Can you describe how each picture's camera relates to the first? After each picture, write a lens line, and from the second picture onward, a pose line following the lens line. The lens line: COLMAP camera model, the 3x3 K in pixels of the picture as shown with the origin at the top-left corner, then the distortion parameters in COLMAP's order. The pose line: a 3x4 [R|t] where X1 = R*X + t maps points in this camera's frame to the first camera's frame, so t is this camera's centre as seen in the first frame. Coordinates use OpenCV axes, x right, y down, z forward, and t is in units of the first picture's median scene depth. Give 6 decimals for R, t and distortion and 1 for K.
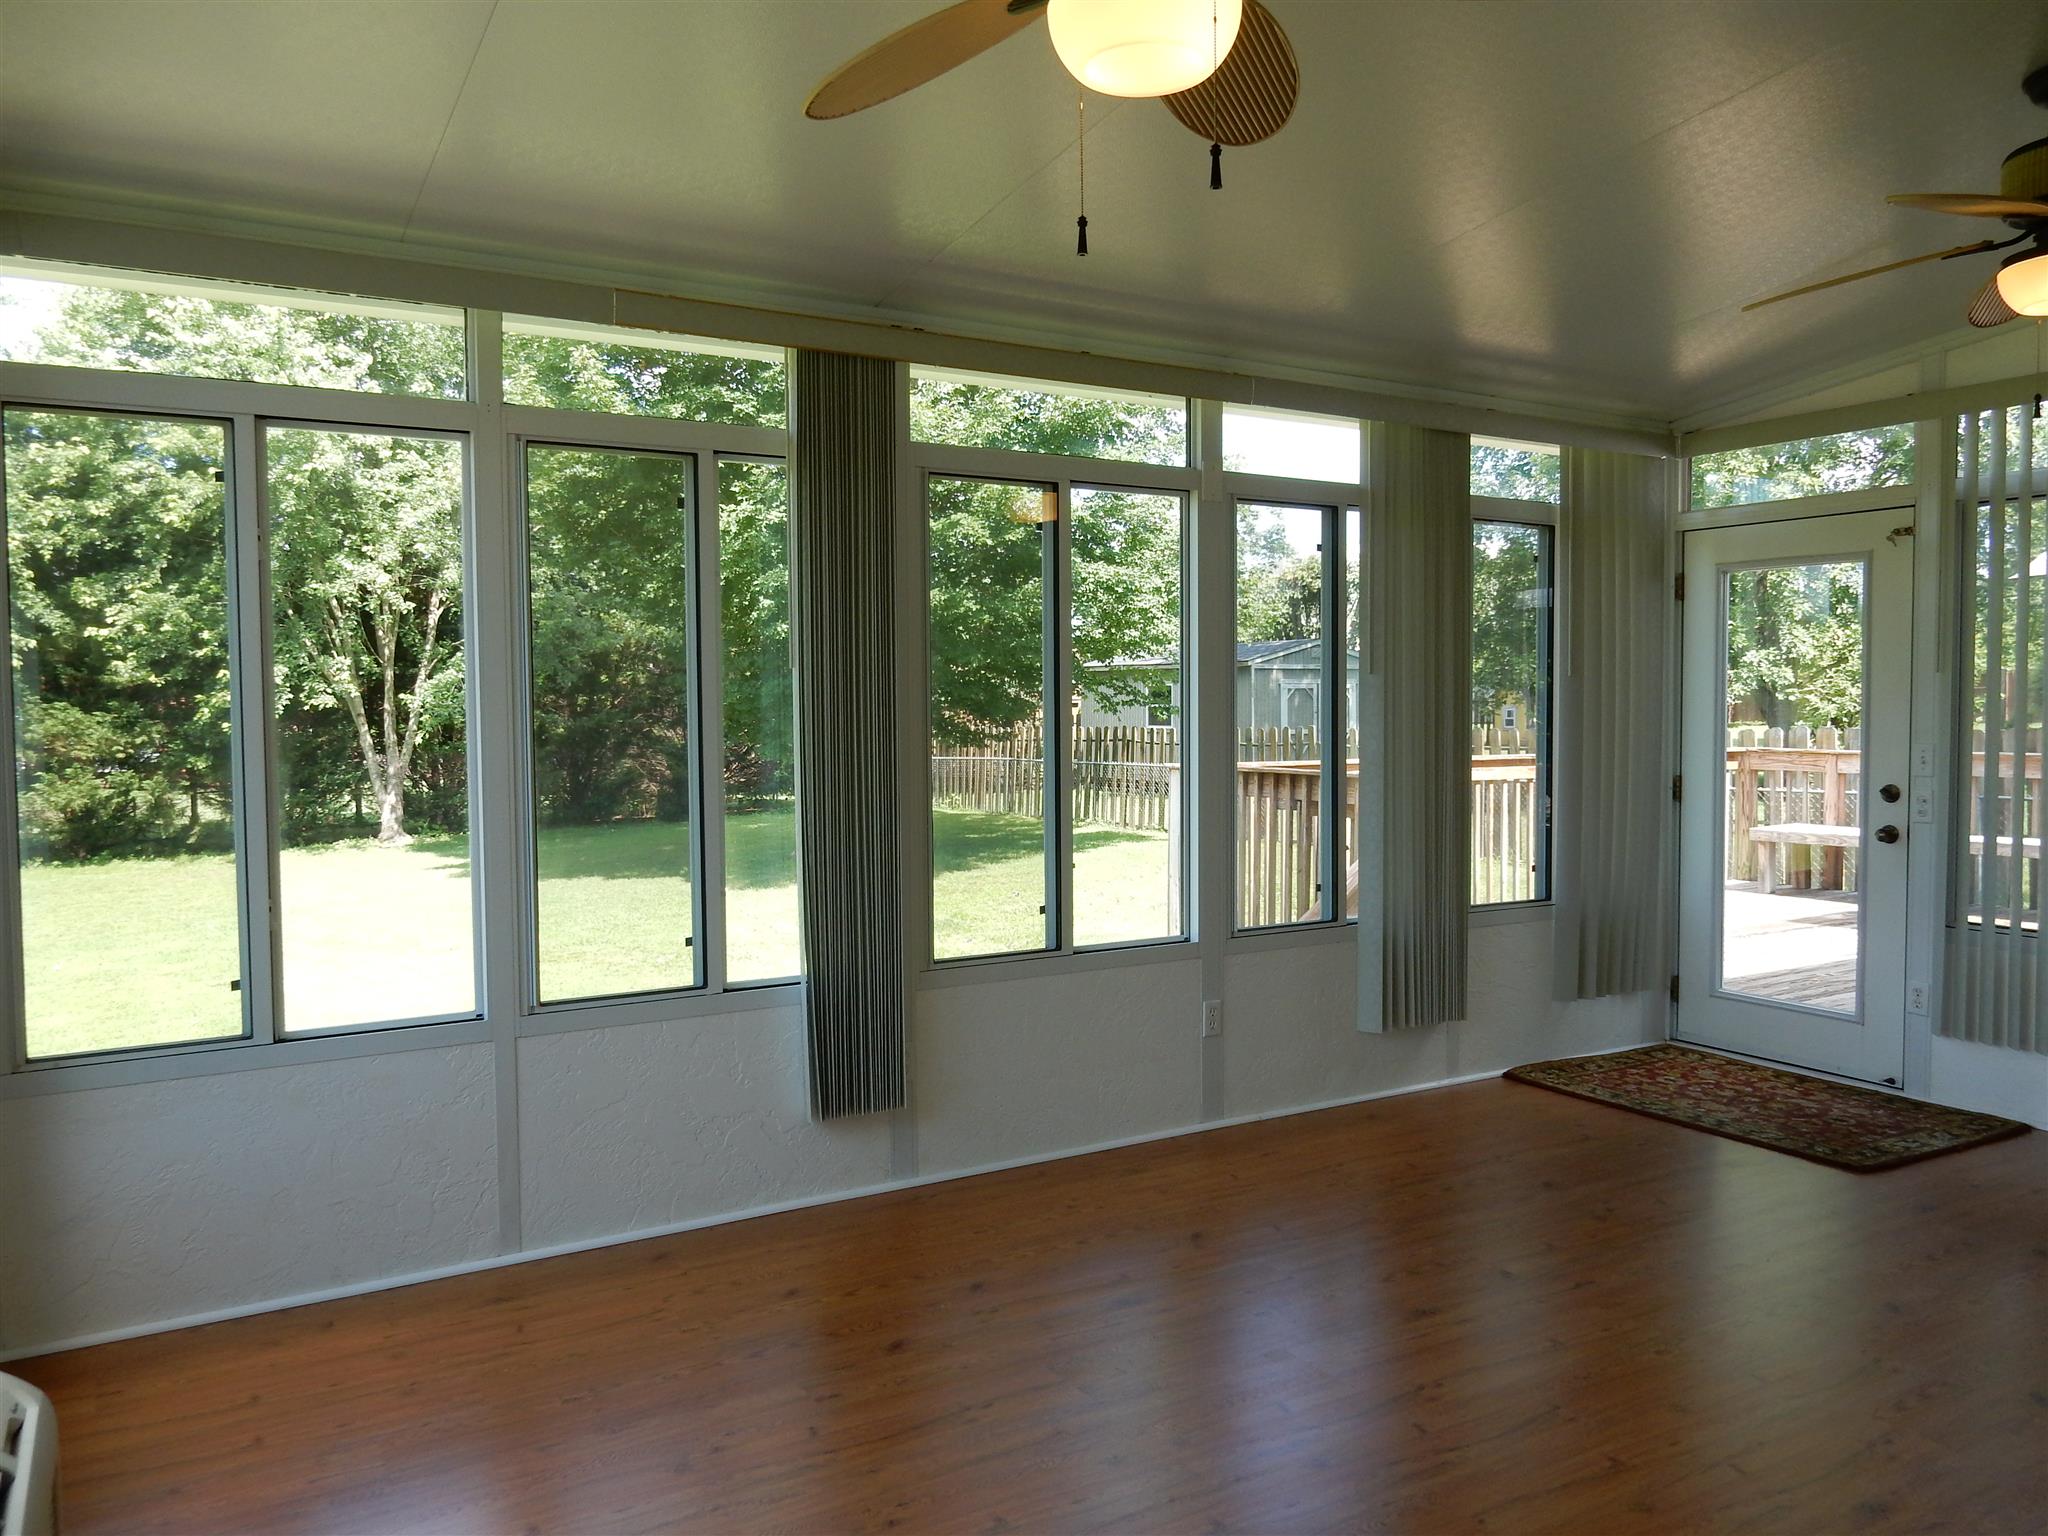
lens RADIAL K [[1503.6, 0, 1031.8], [0, 1503.6, 768.4], [0, 0, 1]] dist [-0.011442, 0.001487]
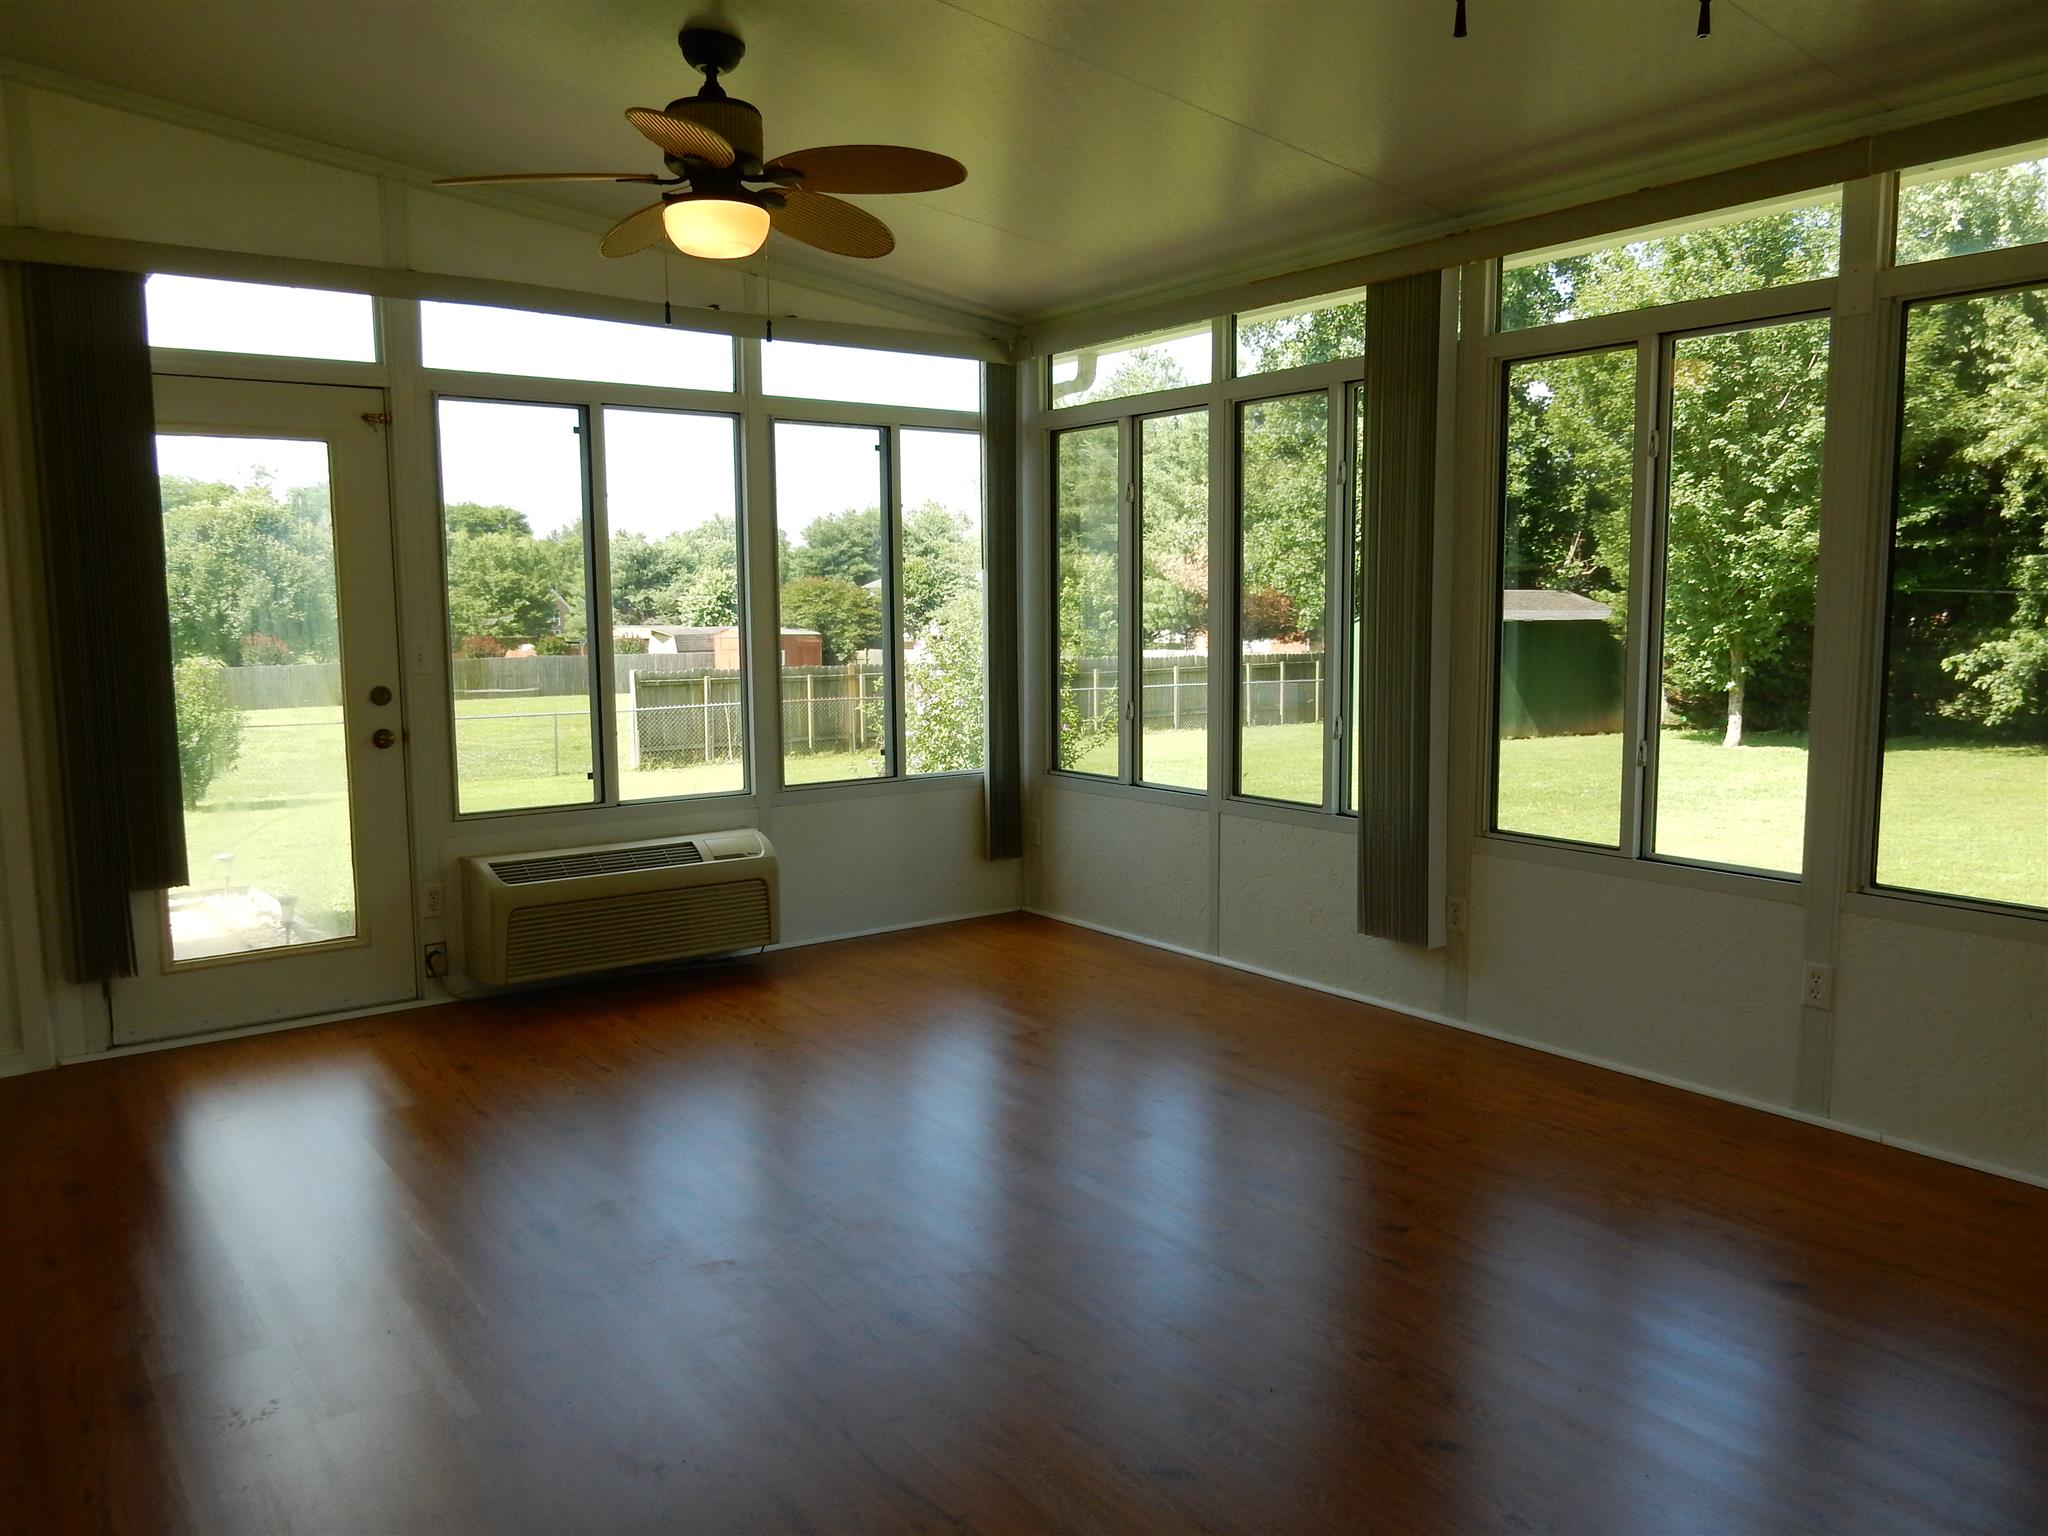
lens RADIAL K [[1503.6, 0, 1031.8], [0, 1503.6, 768.4], [0, 0, 1]] dist [-0.011442, 0.001487]
pose [[0.097353, 0.123072, -0.987611, 0.933227], [-0.029493, 0.992246, 0.120742, -0.032351], [0.994813, 0.017373, 0.100228, 0.565016]]
